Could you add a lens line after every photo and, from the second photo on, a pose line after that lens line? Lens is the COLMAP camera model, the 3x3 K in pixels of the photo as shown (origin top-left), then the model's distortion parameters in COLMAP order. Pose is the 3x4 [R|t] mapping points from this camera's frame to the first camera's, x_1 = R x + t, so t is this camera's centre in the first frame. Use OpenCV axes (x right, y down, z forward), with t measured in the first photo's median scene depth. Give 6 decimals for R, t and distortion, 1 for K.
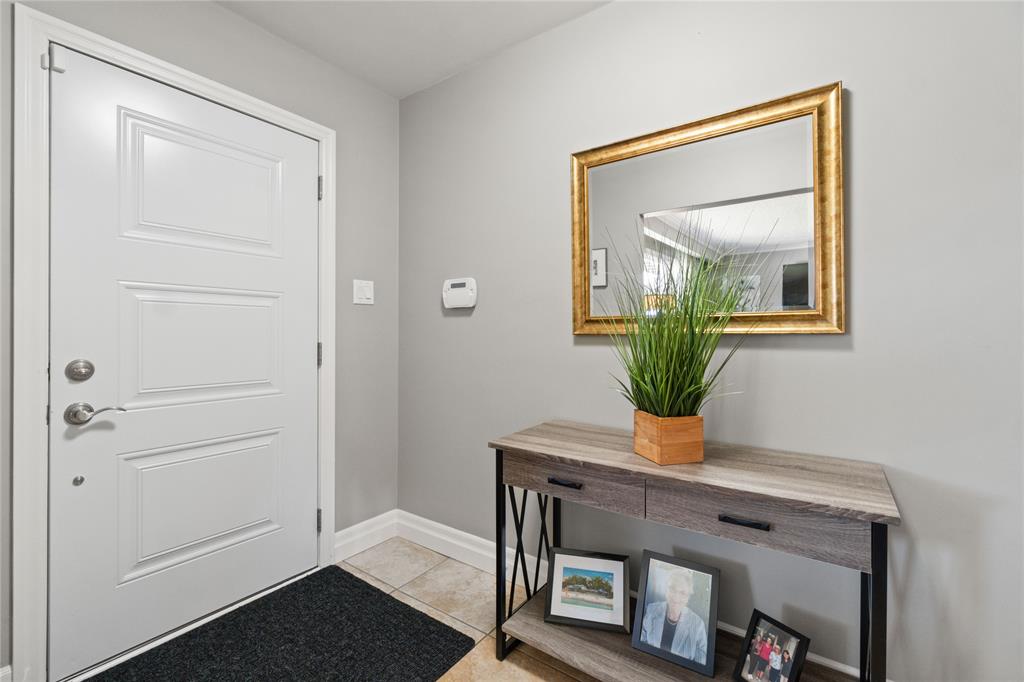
lens RADIAL K [[444.7, 0, 514.4], [0, 444.7, 345.9], [0, 0, 1]] dist [0.000427, 0.000178]
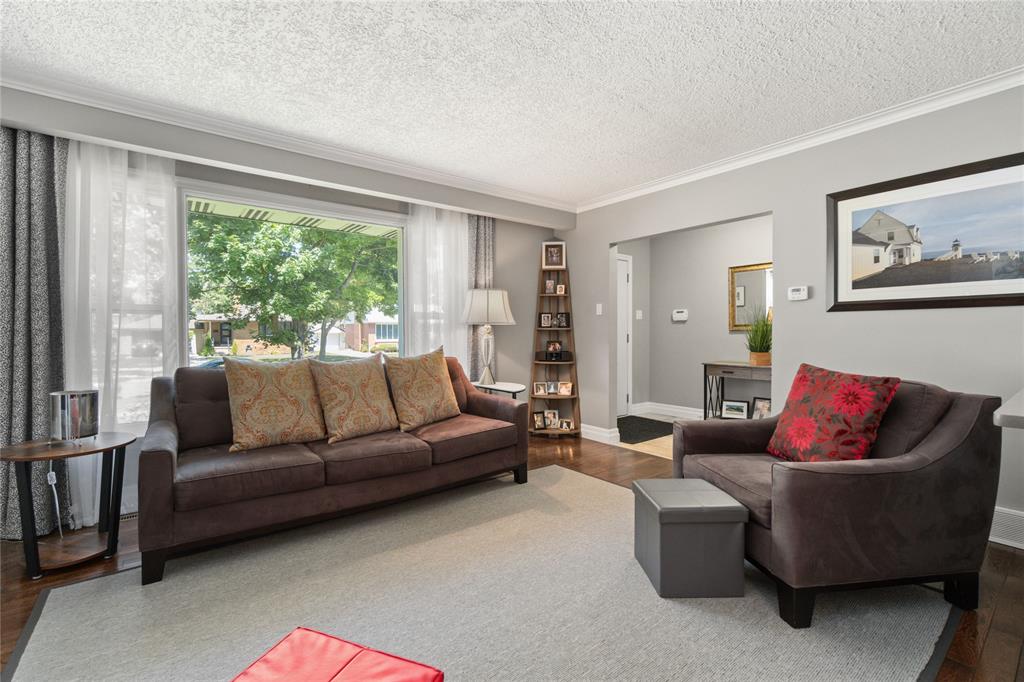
lens RADIAL K [[444.7, 0, 514.4], [0, 444.7, 345.9], [0, 0, 1]] dist [0.000427, 0.000178]
pose [[0.958022, 0.001288, -0.286692, -0.376170], [-0.001245, 0.999999, 0.000332, 0.077156], [0.286692, 0.000039, 0.958023, -2.174428]]
